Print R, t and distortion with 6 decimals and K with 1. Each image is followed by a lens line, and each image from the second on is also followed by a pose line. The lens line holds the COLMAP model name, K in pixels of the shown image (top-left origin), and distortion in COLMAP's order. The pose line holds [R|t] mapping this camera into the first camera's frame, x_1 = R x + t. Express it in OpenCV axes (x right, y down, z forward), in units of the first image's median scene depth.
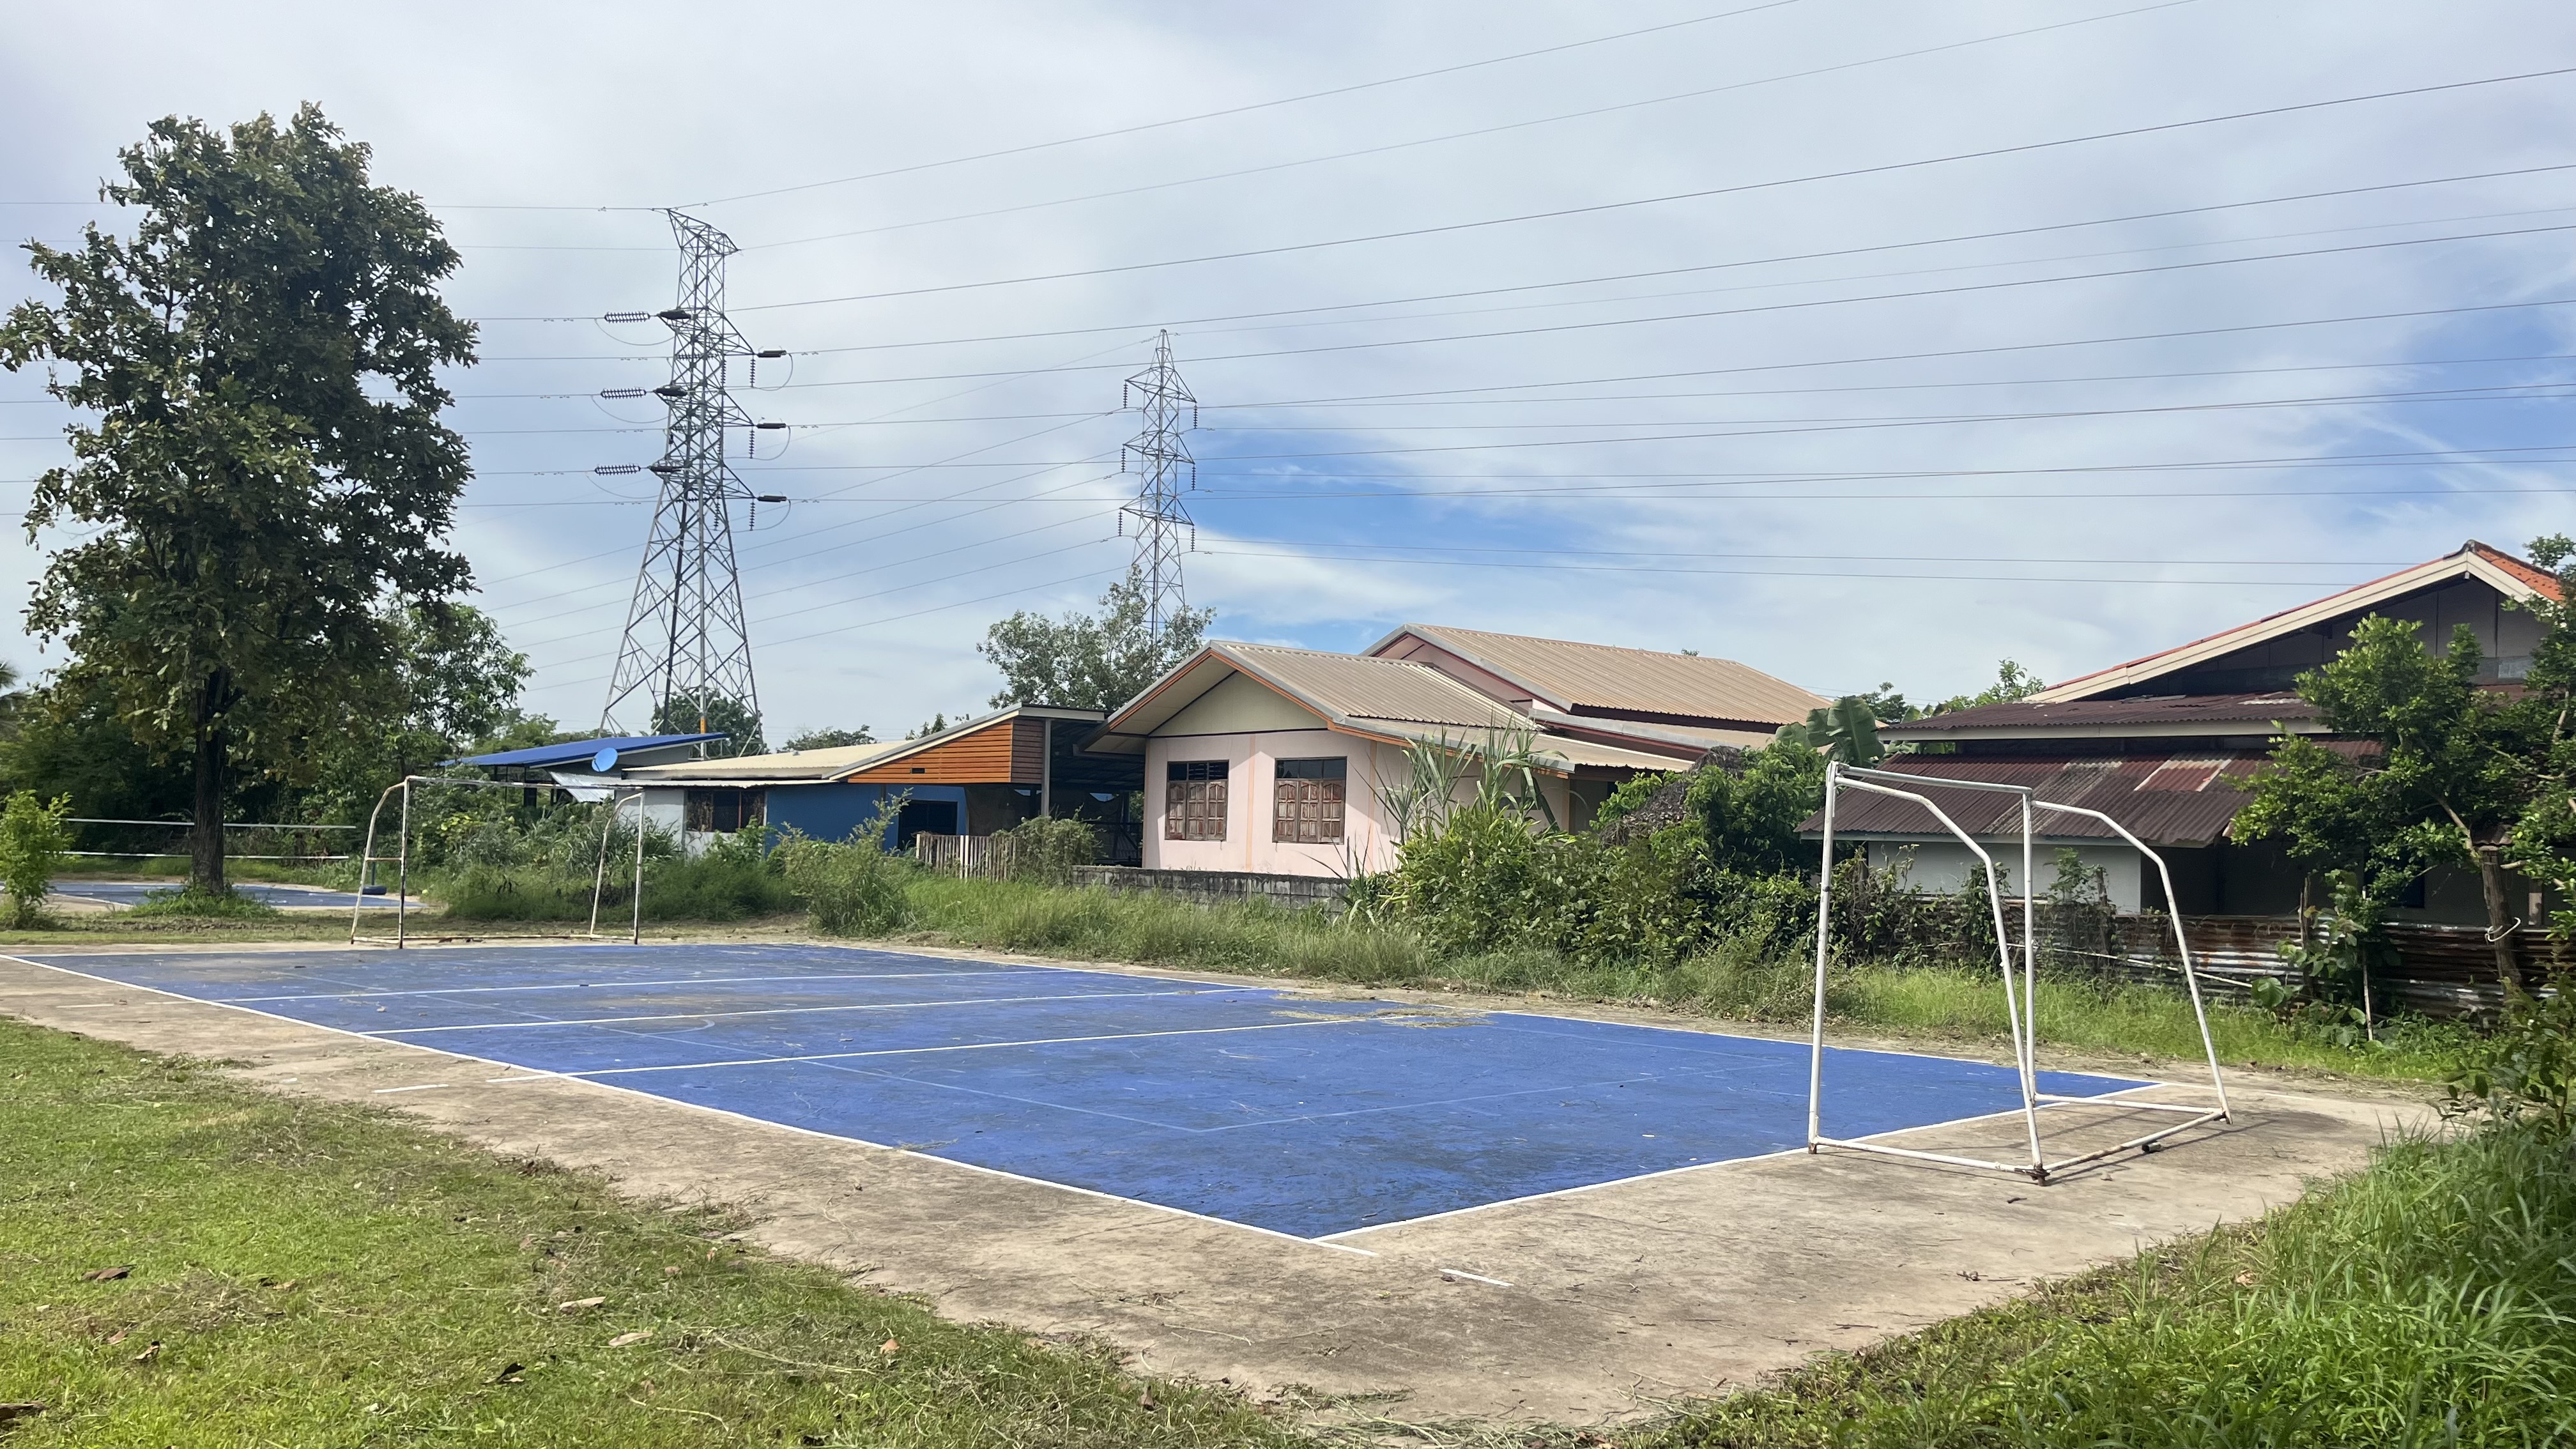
lens RADIAL K [[2051.9, 0, 1288.0], [0, 2051.9, 724.5], [0, 0, 1]] dist [-0.000988, -0.000278]
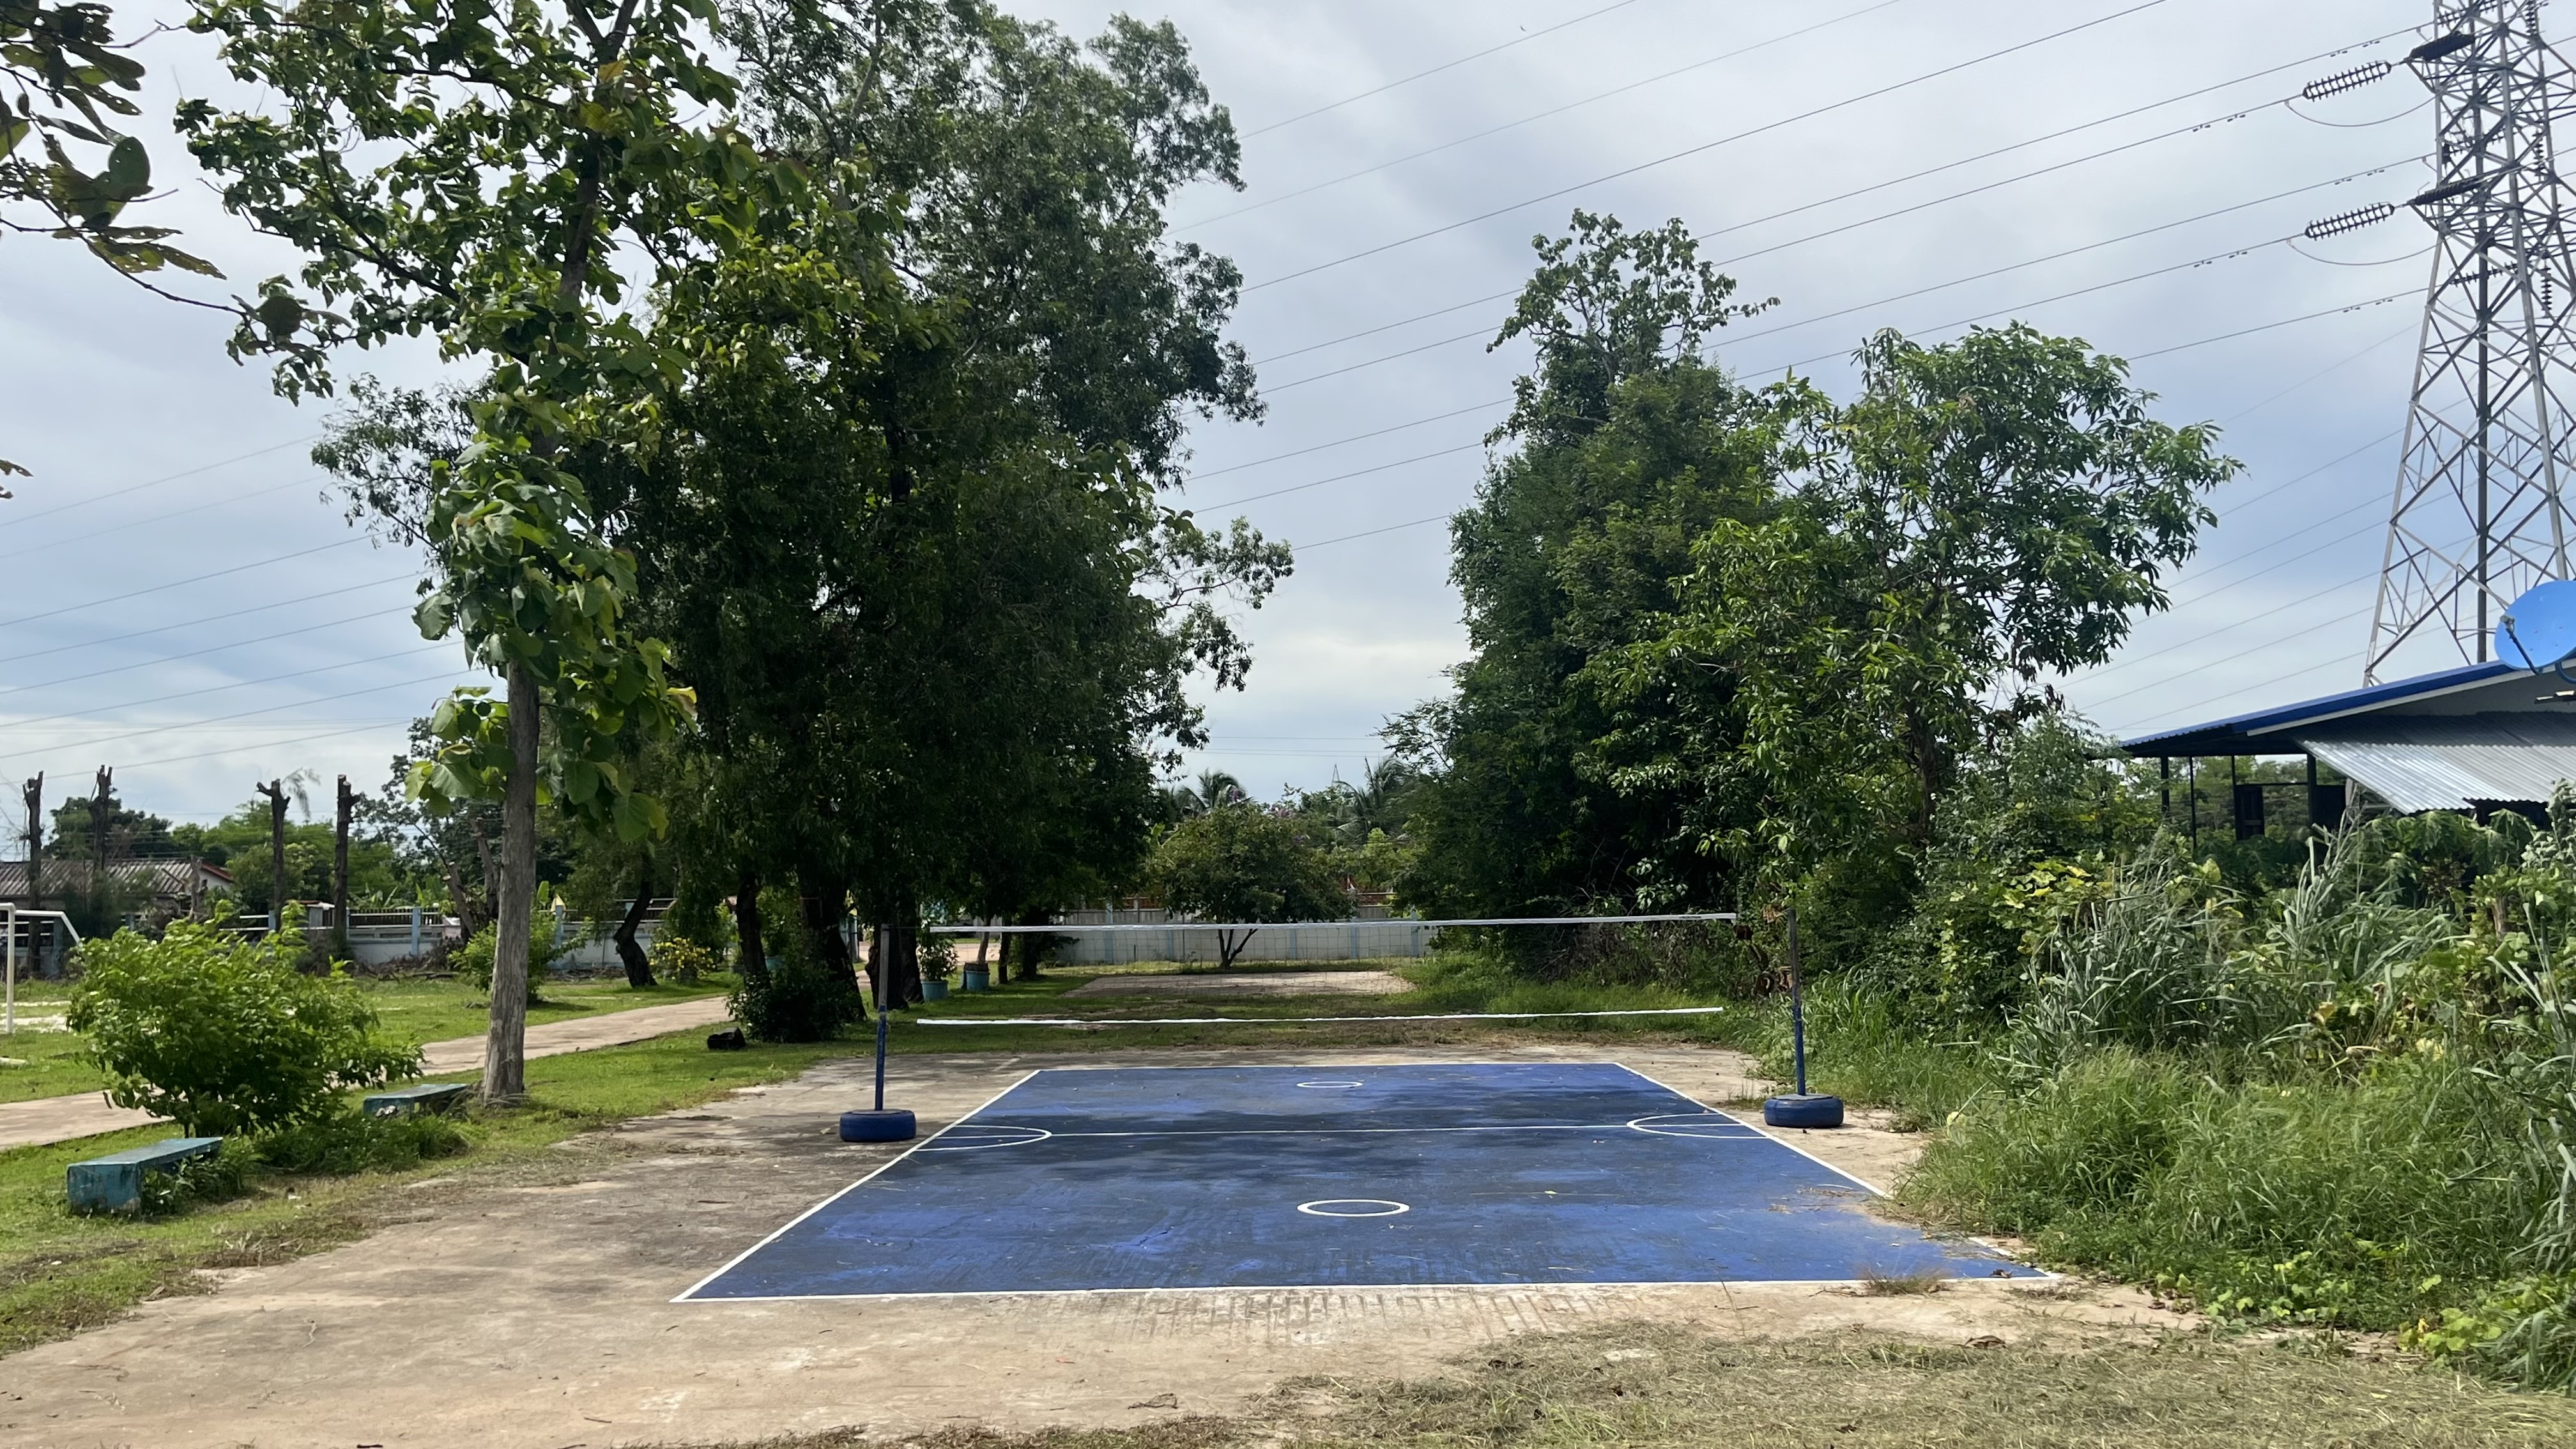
lens RADIAL K [[2179.8, 0, 1288.0], [0, 2179.8, 724.5], [0, 0, 1]] dist [-0.039986, -0.004068]
pose [[0.722769, -0.082955, -0.686093, -0.149309], [0.063178, 0.996544, -0.053936, 0.019320], [0.688196, -0.004363, 0.725512, 0.393780]]
